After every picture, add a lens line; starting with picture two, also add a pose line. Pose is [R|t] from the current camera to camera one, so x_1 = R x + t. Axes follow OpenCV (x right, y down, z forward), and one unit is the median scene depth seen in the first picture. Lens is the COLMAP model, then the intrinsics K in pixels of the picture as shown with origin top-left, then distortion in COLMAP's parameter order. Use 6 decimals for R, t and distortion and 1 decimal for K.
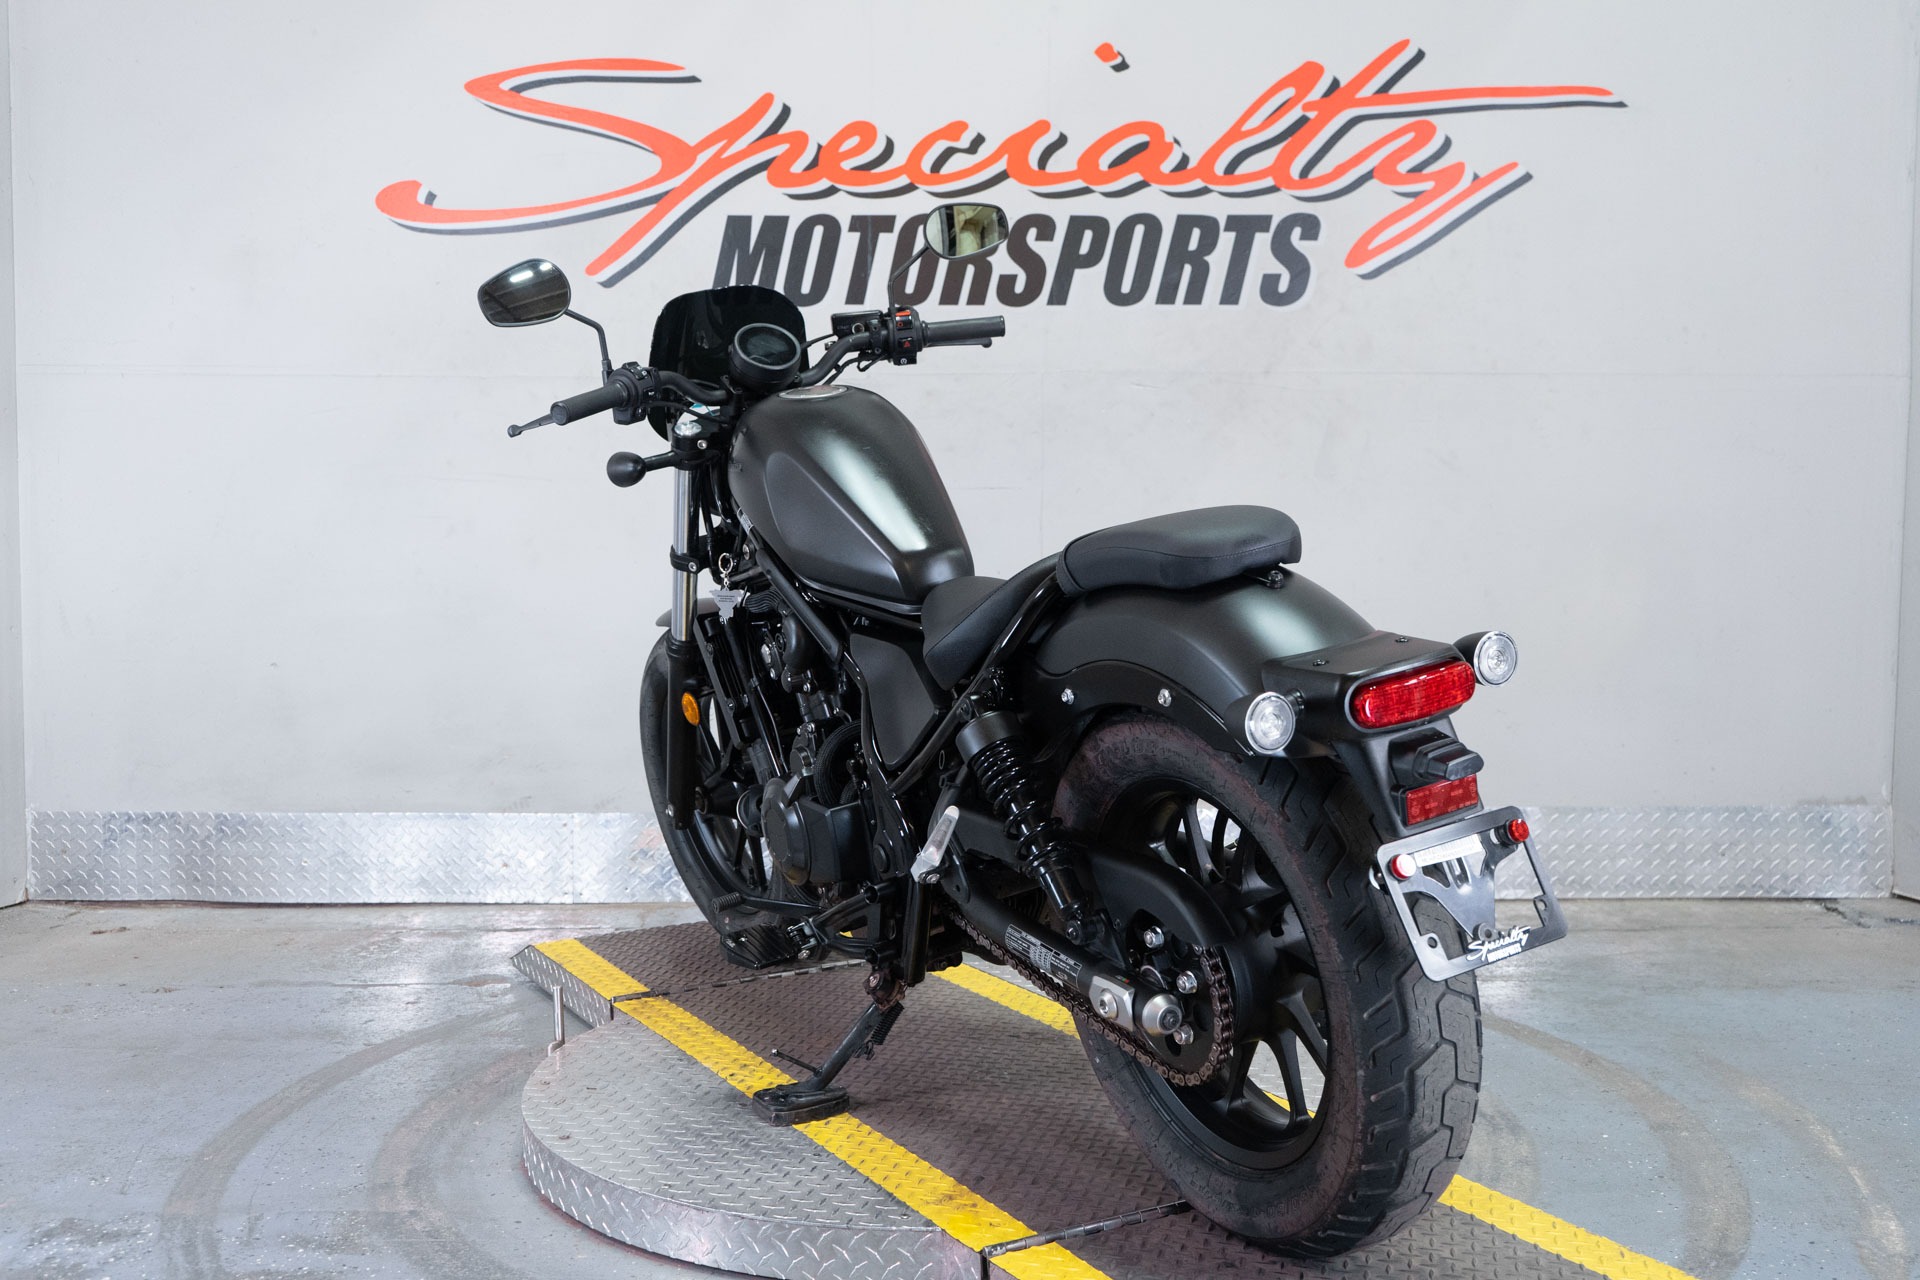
lens RADIAL K [[1933.4, 0, 960.0], [0, 1933.4, 640.0], [0, 0, 1]] dist [-0.004496, 0.020181]
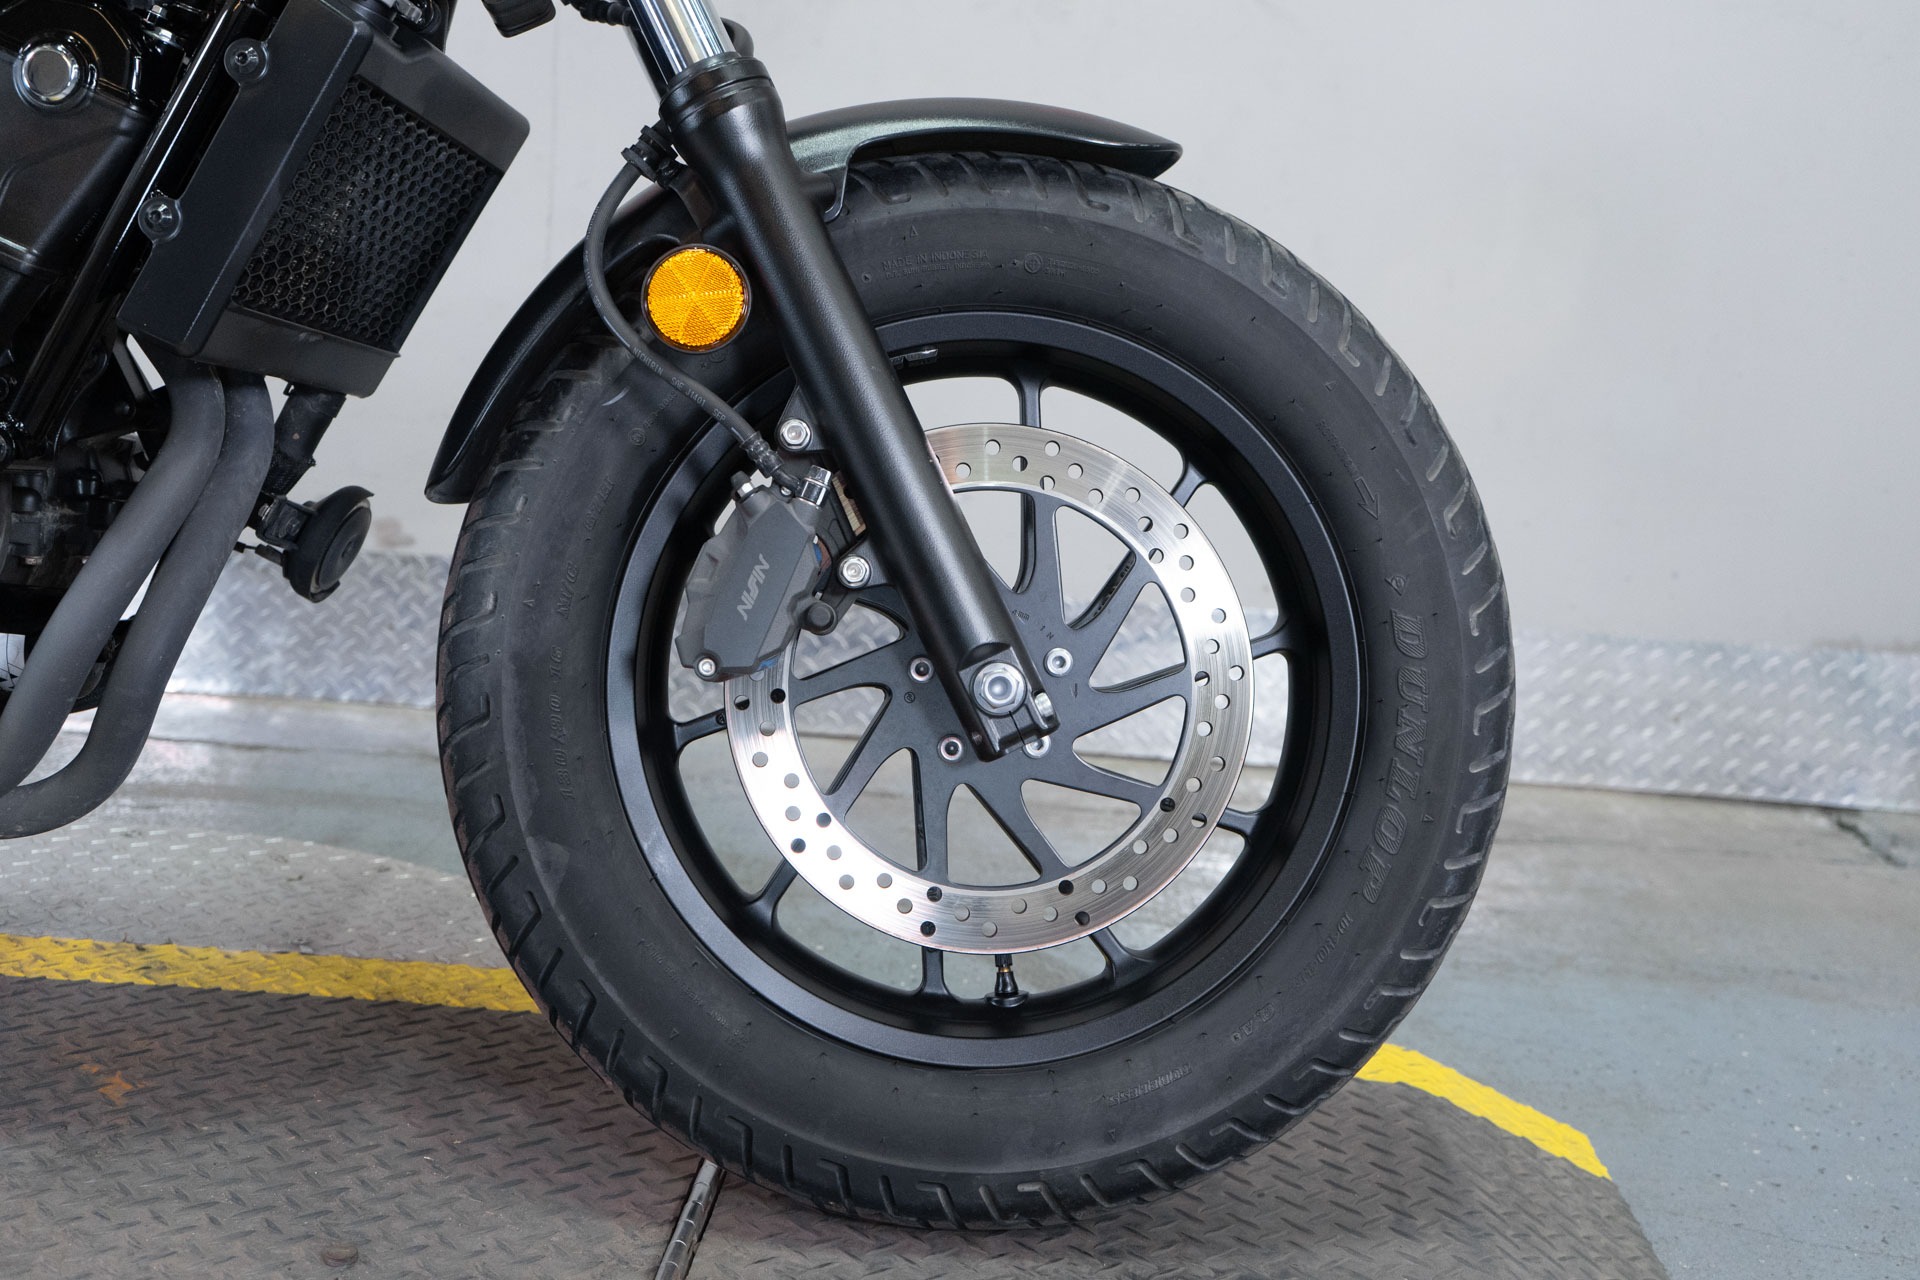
lens RADIAL K [[2158.9, 0, 960.0], [0, 2158.9, 640.0], [0, 0, 1]] dist [0.013243, 0.009685]
pose [[0.997216, 0.074163, 0.007817, 0.171748], [-0.074574, 0.991583, 0.105842, 0.033347], [0.000099, -0.106130, 0.994352, 0.350297]]
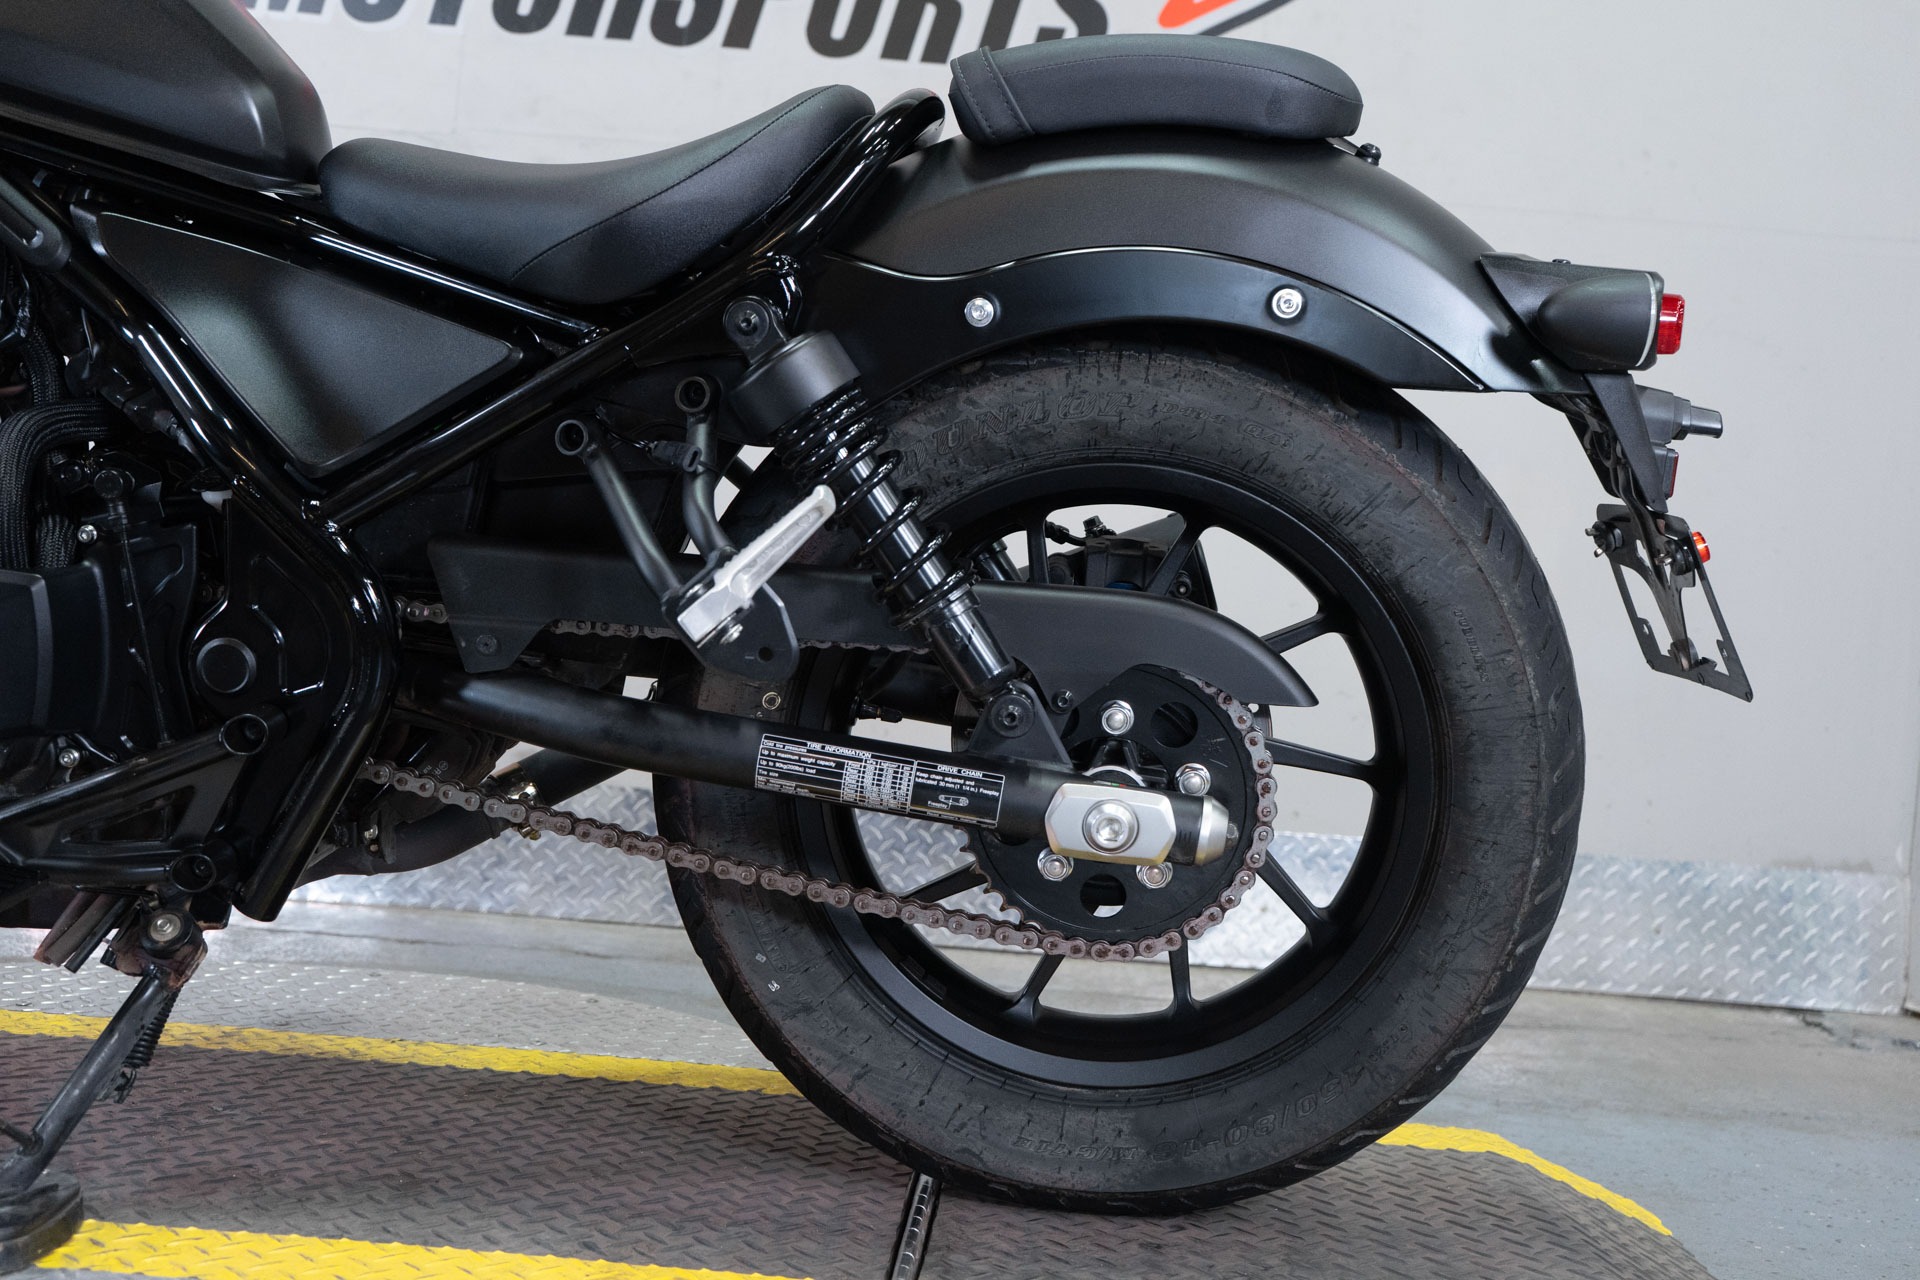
lens RADIAL K [[2012.0, 0, 960.0], [0, 2012.0, 640.0], [0, 0, 1]] dist [0.002379, 0.006278]
pose [[0.996705, 0.080254, 0.011772, 0.138039], [-0.079413, 0.995043, -0.059865, 0.072086], [-0.016518, 0.058733, 0.998137, 0.302135]]
